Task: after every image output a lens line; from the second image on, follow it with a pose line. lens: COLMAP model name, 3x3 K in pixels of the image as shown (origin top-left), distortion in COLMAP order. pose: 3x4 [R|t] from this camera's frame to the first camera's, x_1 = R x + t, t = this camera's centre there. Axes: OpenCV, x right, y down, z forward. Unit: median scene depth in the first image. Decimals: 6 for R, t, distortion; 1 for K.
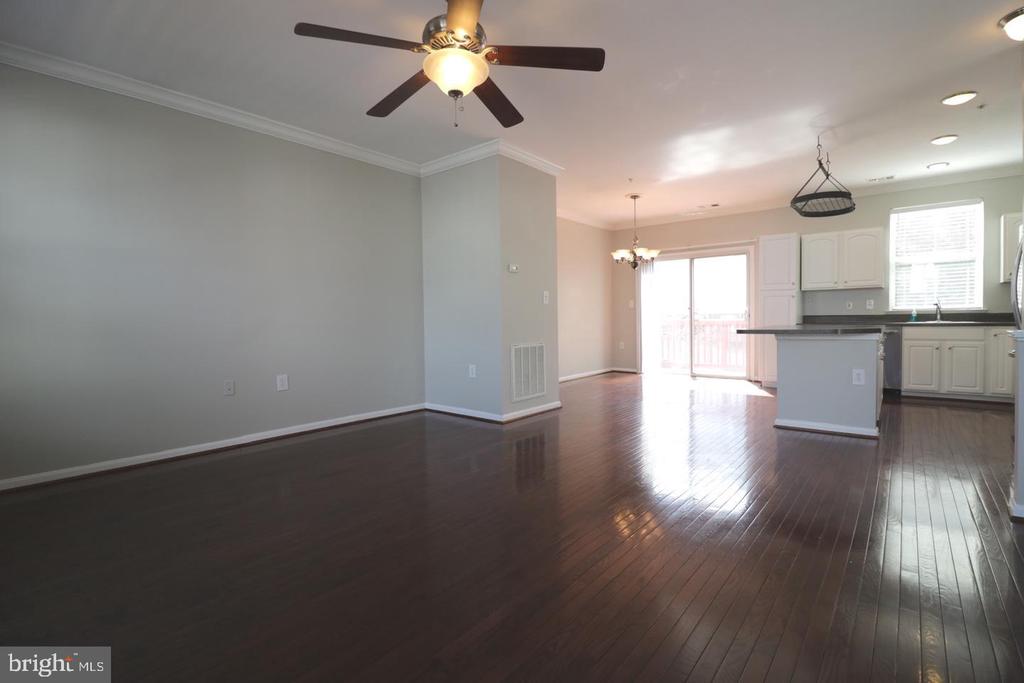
lens RADIAL K [[473.4, 0, 511.4], [0, 473.4, 335.7], [0, 0, 1]] dist [-0.016071, -0.000921]
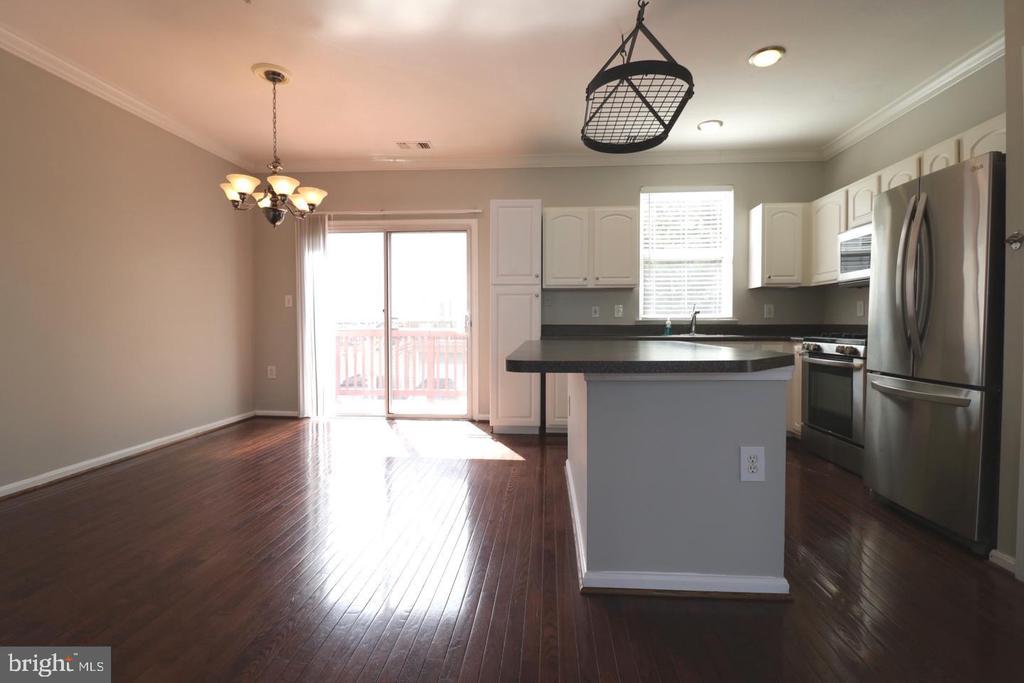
lens RADIAL K [[473.4, 0, 511.4], [0, 473.4, 335.7], [0, 0, 1]] dist [-0.016071, -0.000921]
pose [[0.814798, 0.001047, 0.579744, 0.184630], [0.008431, 0.999871, -0.013655, -0.018233], [-0.579684, 0.016014, 0.814684, 0.479123]]
